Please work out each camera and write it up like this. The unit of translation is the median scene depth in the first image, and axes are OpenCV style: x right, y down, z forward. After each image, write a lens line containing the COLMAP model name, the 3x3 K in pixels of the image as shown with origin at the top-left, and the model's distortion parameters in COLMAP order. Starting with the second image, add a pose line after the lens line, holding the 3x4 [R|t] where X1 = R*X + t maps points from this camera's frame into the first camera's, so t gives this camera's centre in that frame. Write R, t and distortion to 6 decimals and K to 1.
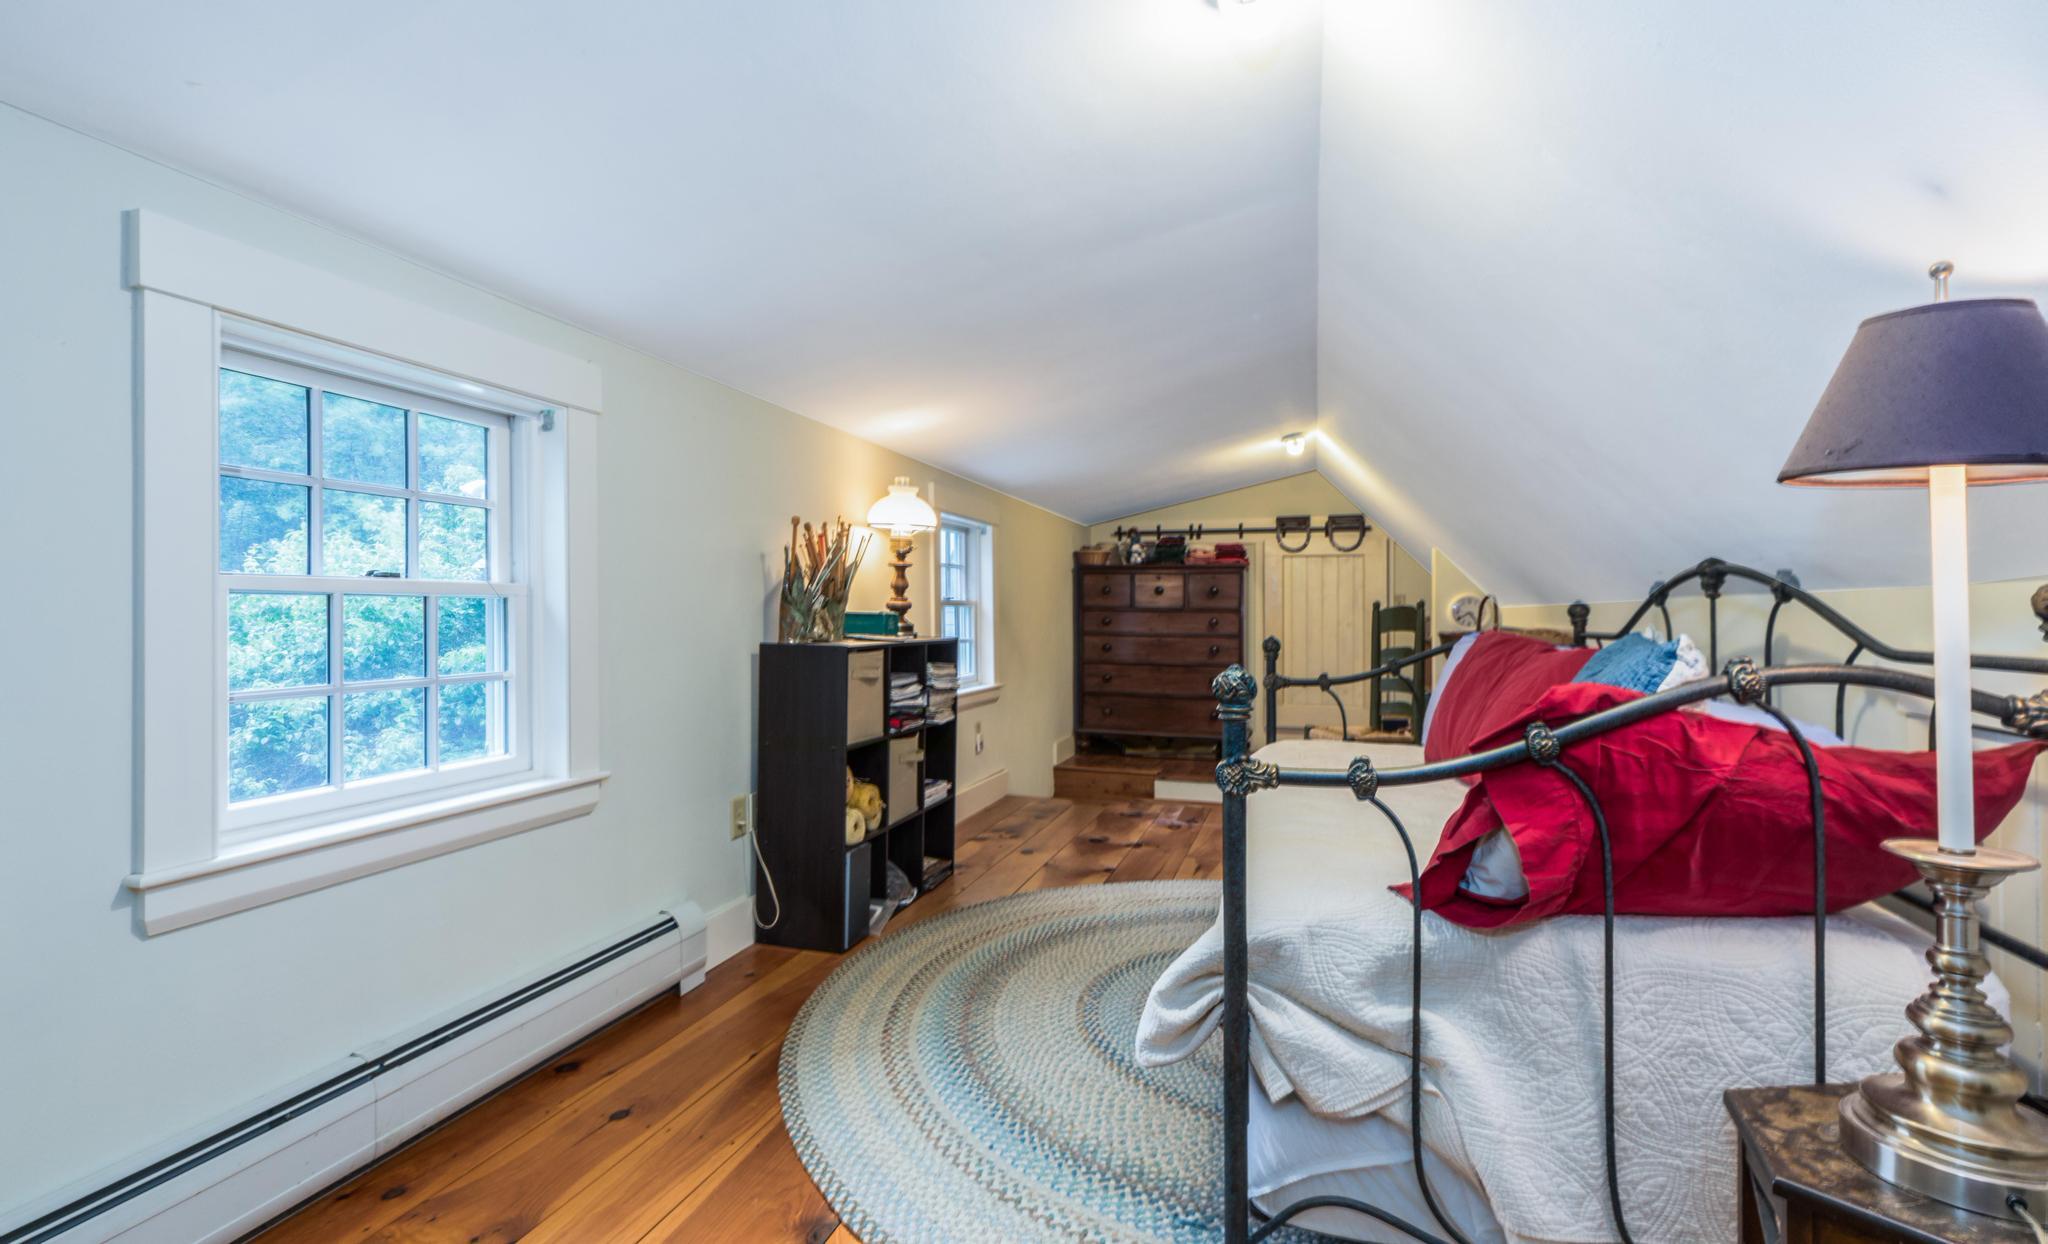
lens RADIAL K [[980.8, 0, 1020.6], [0, 980.8, 612.7], [0, 0, 1]] dist [0.004386, -0.001731]
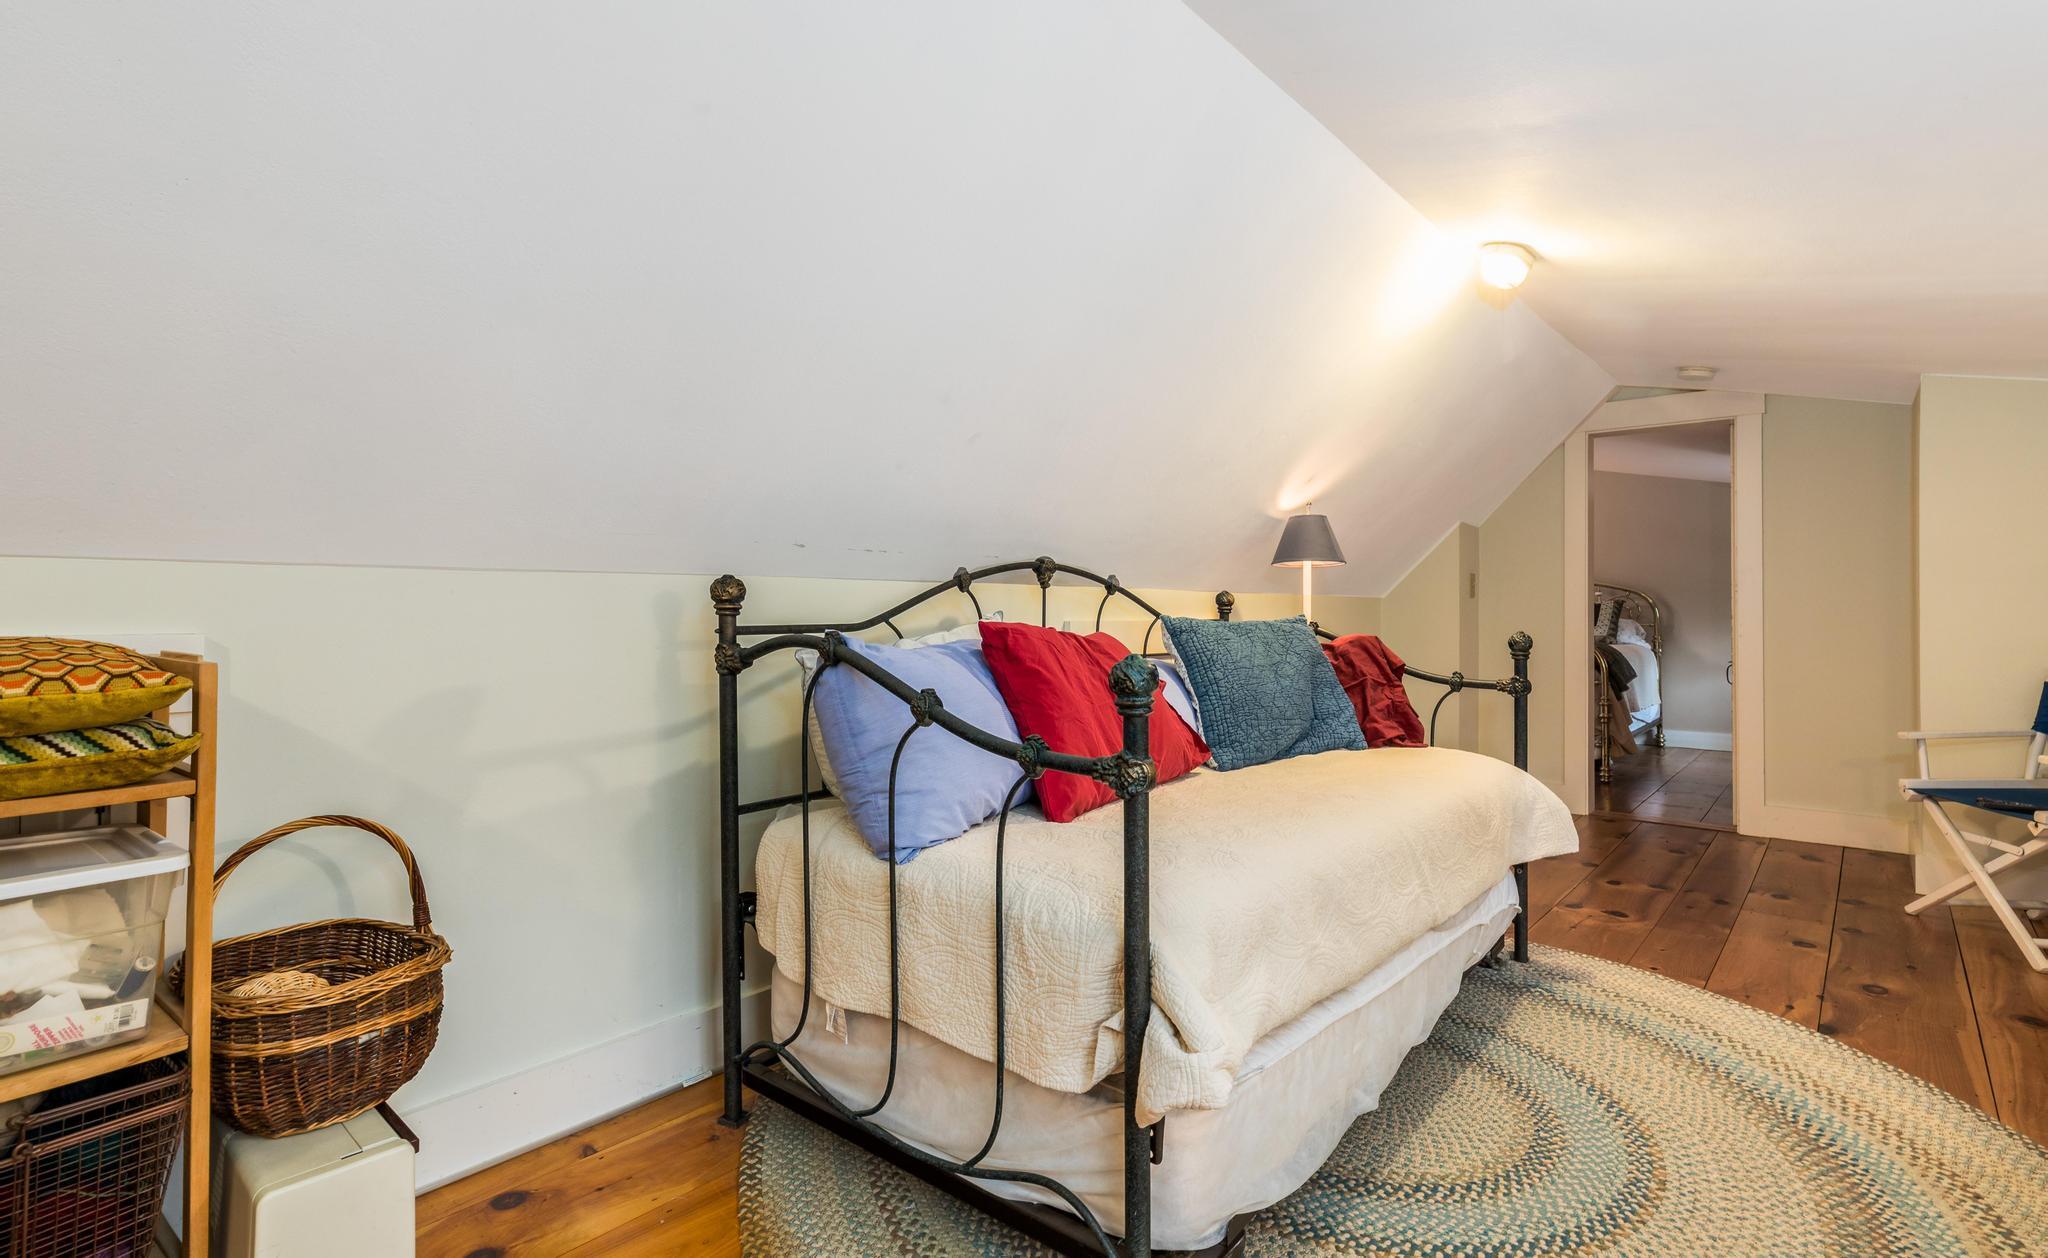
lens RADIAL K [[980.8, 0, 1024.5], [0, 980.8, 611.7], [0, 0, 1]] dist [0.004386, -0.001731]
pose [[-0.914613, -0.001561, 0.404326, 0.233736], [0.001182, 0.999978, 0.006535, 0.006523], [-0.404328, 0.006455, -0.914591, 2.224196]]
